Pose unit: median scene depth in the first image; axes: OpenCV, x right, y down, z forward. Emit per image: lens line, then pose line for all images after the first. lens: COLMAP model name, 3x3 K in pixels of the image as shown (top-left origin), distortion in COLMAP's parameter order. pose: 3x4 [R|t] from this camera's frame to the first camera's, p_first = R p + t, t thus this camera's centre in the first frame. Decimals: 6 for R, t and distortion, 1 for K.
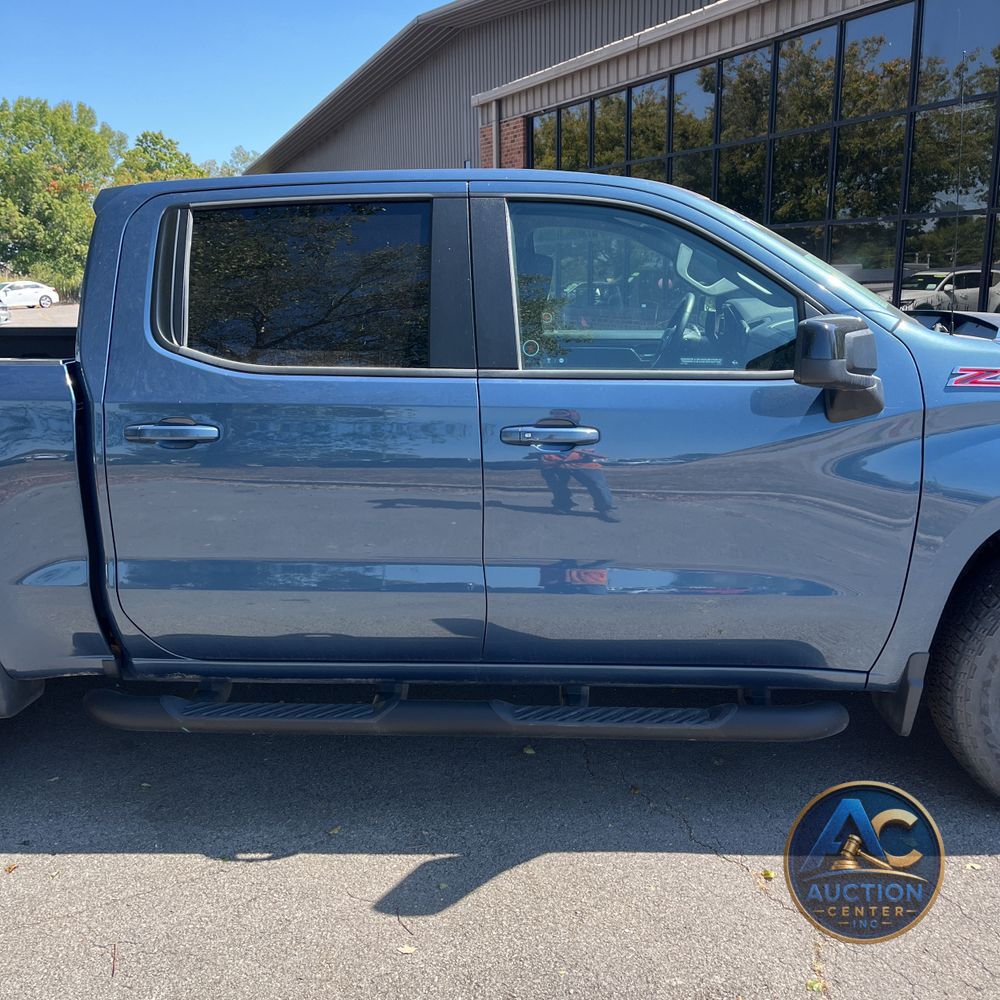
lens RADIAL K [[1004.5, 0, 500.0], [0, 1004.5, 500.0], [0, 0, 1]] dist [0.014848, -0.012311]
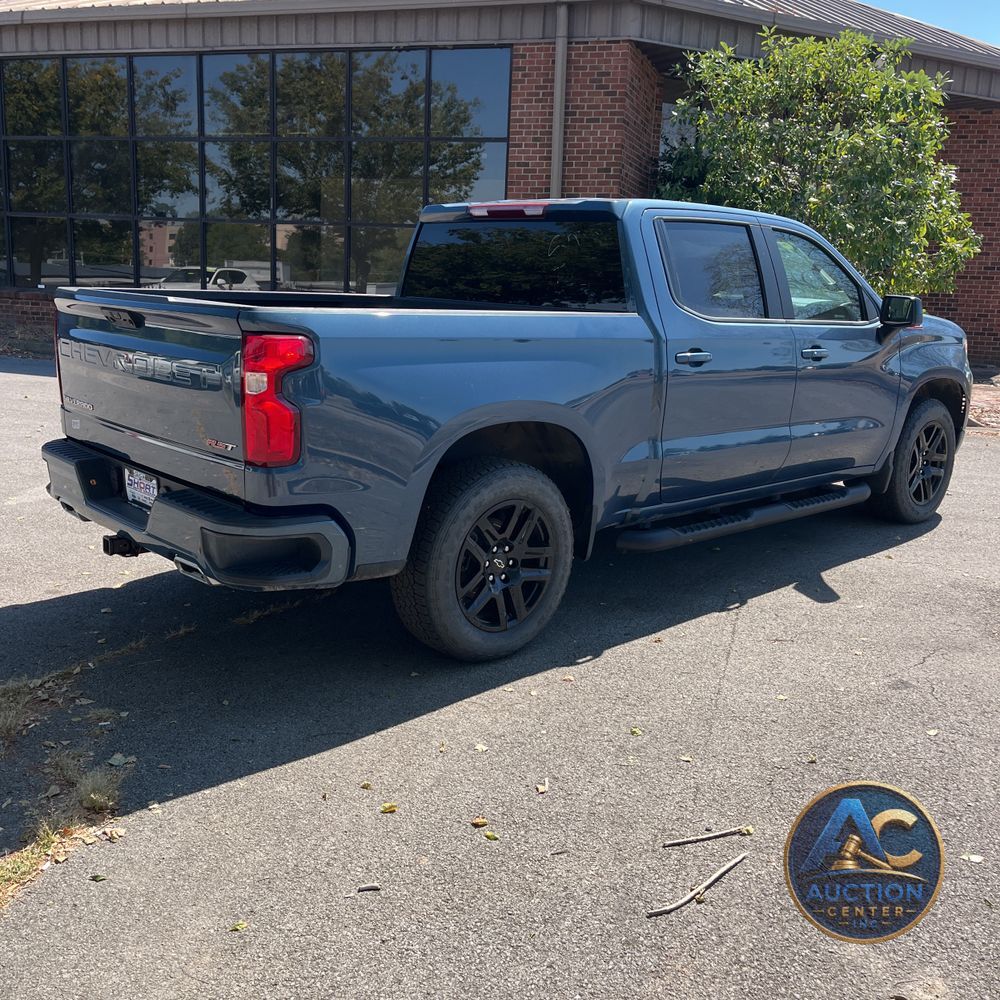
lens RADIAL K [[1004.5, 0, 500.0], [0, 1004.5, 500.0], [0, 0, 1]] dist [0.014848, -0.012311]
pose [[0.700369, -0.118493, 0.703877, -0.258968], [0.113581, 0.992061, 0.053992, 0.006112], [-0.704686, 0.042133, 0.708267, 0.010386]]
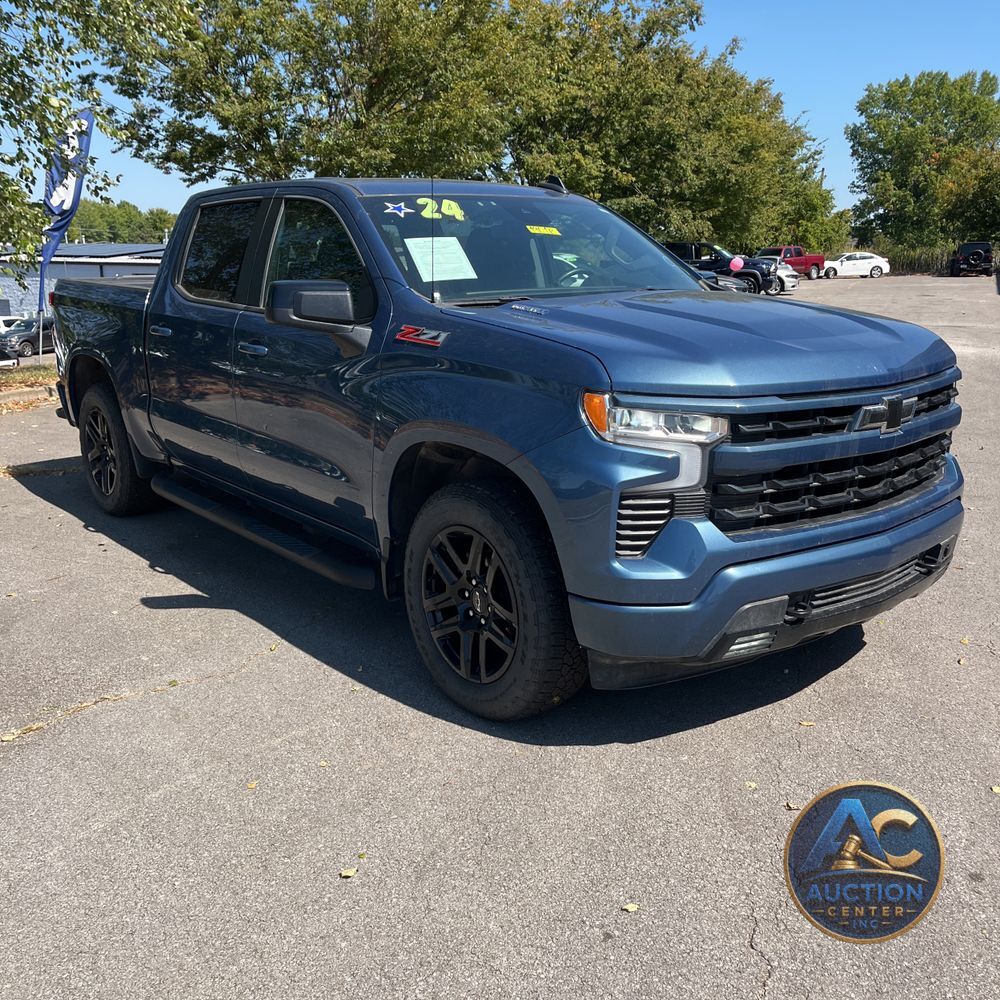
lens RADIAL K [[995.7, 0, 537.6], [0, 995.7, 519.2], [0, 0, 1]] dist [0.027639, -0.013806]
pose [[0.694601, 0.203982, -0.689870, 0.221191], [-0.172088, 0.978231, 0.115977, -0.009400], [0.698509, 0.038161, 0.714583, 0.028280]]
